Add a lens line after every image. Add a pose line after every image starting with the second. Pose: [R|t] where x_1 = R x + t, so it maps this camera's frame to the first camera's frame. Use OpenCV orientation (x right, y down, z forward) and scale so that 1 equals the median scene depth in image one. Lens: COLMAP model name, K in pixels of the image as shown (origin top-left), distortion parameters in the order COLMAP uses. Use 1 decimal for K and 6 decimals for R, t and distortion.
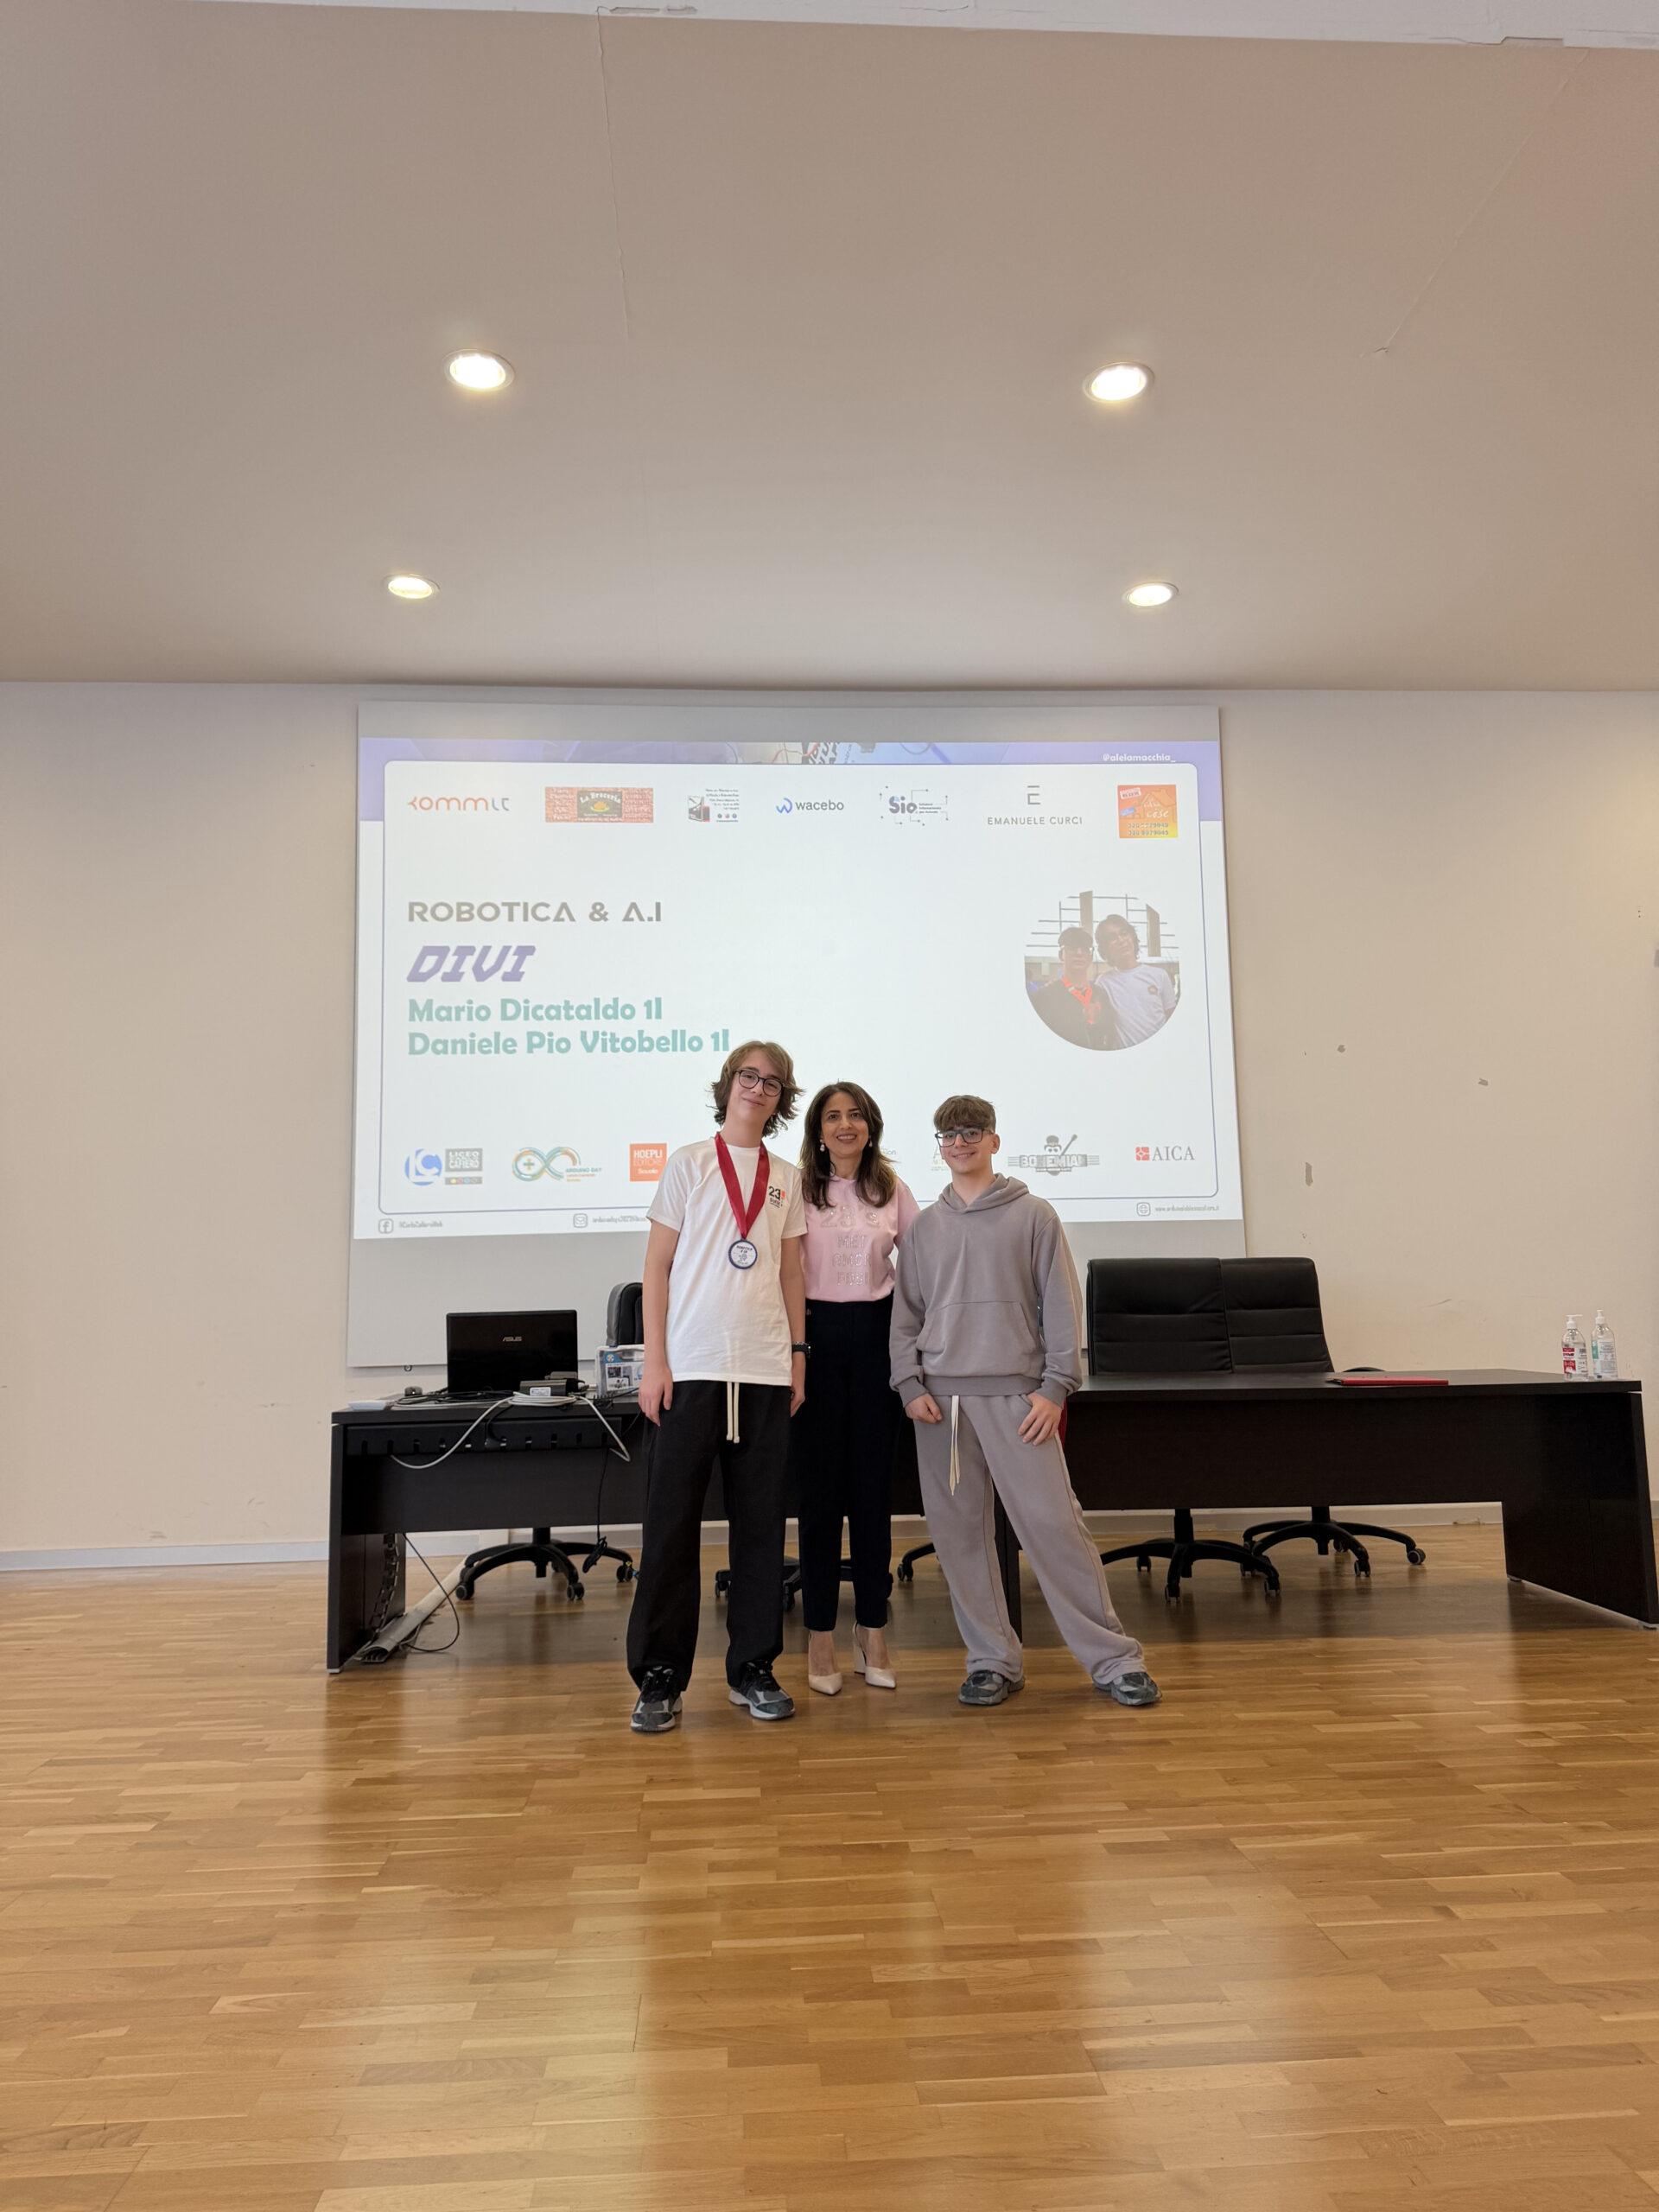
lens RADIAL K [[1557.7, 0, 815.0], [0, 1557.7, 1080.0], [0, 0, 1]] dist [-0.002953, -0.010880]
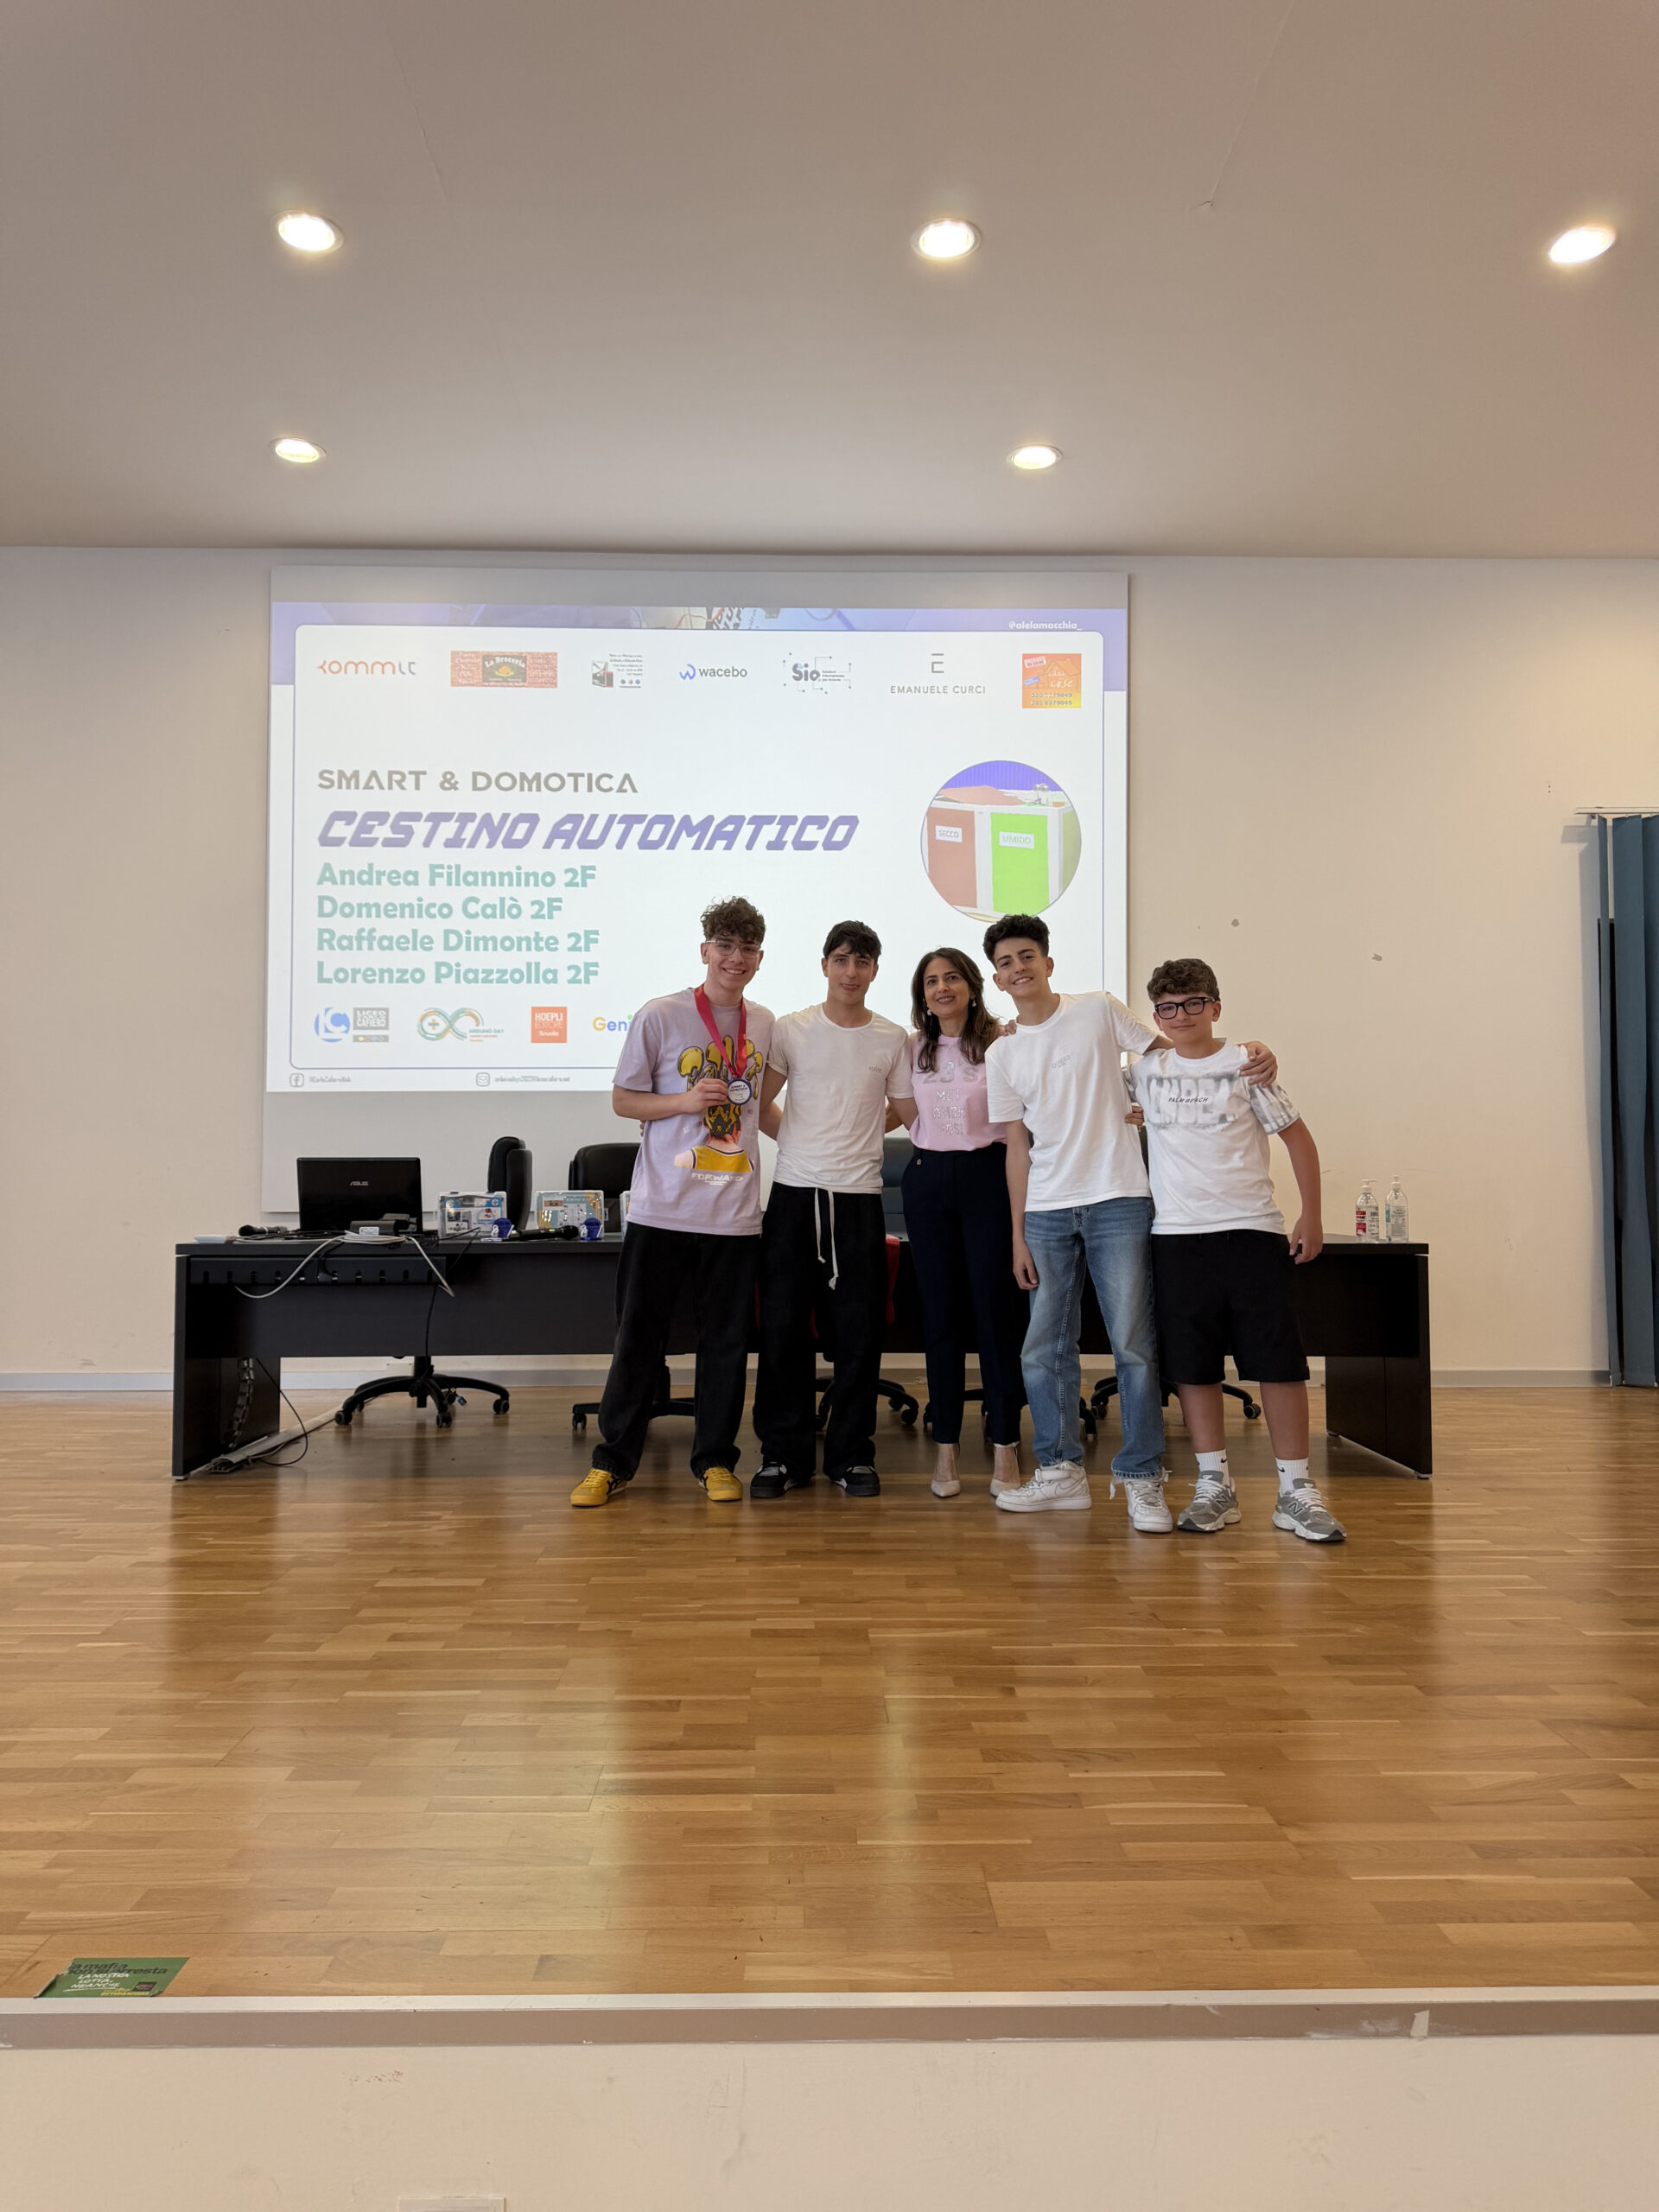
lens RADIAL K [[1553.5, 0, 836.7], [0, 1553.5, 1130.5], [0, 0, 1]] dist [-0.004998, -0.008677]
pose [[0.999170, 0.020645, -0.035123, 0.218095], [-0.016680, 0.993831, 0.109641, 0.012164], [0.037170, -0.108964, 0.993351, -0.044143]]
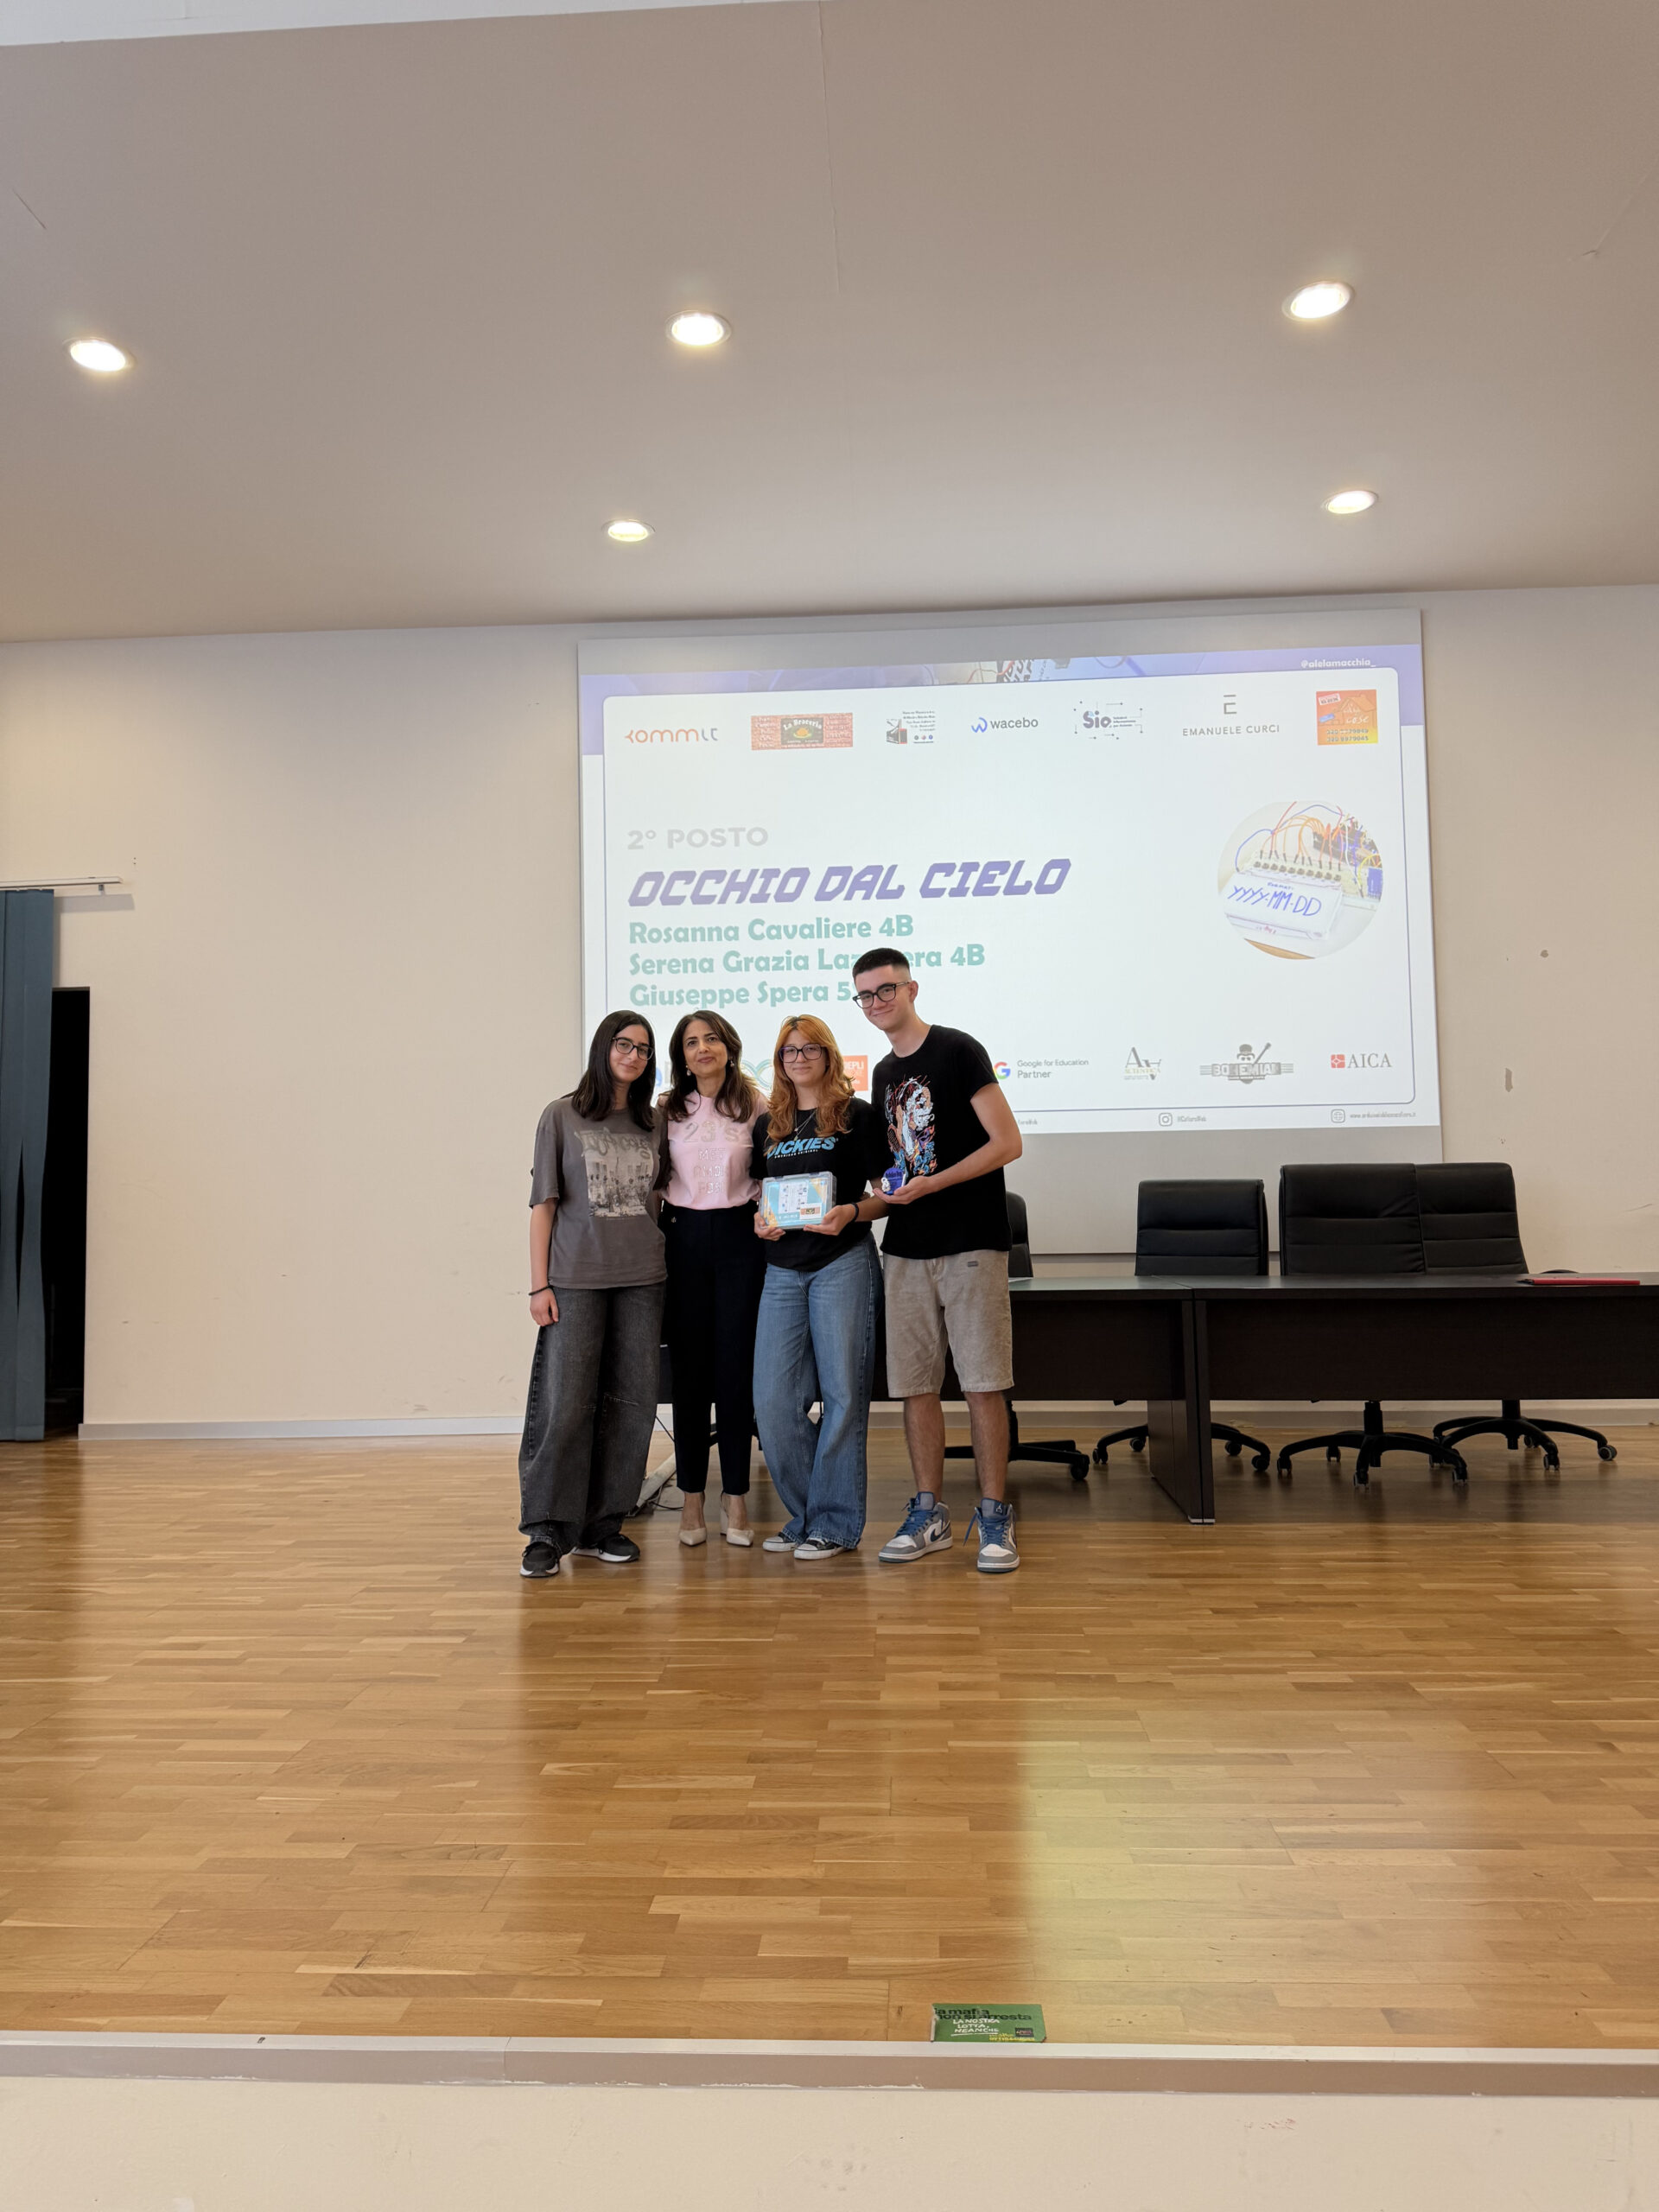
lens RADIAL K [[1551.2, 0, 799.6], [0, 1551.2, 1114.3], [0, 0, 1]] dist [0.025897, -0.065309]
pose [[0.992144, -0.003839, -0.125042, -0.019280], [0.014047, 0.996627, 0.080851, -0.008856], [0.124310, -0.081973, 0.988852, -0.091000]]
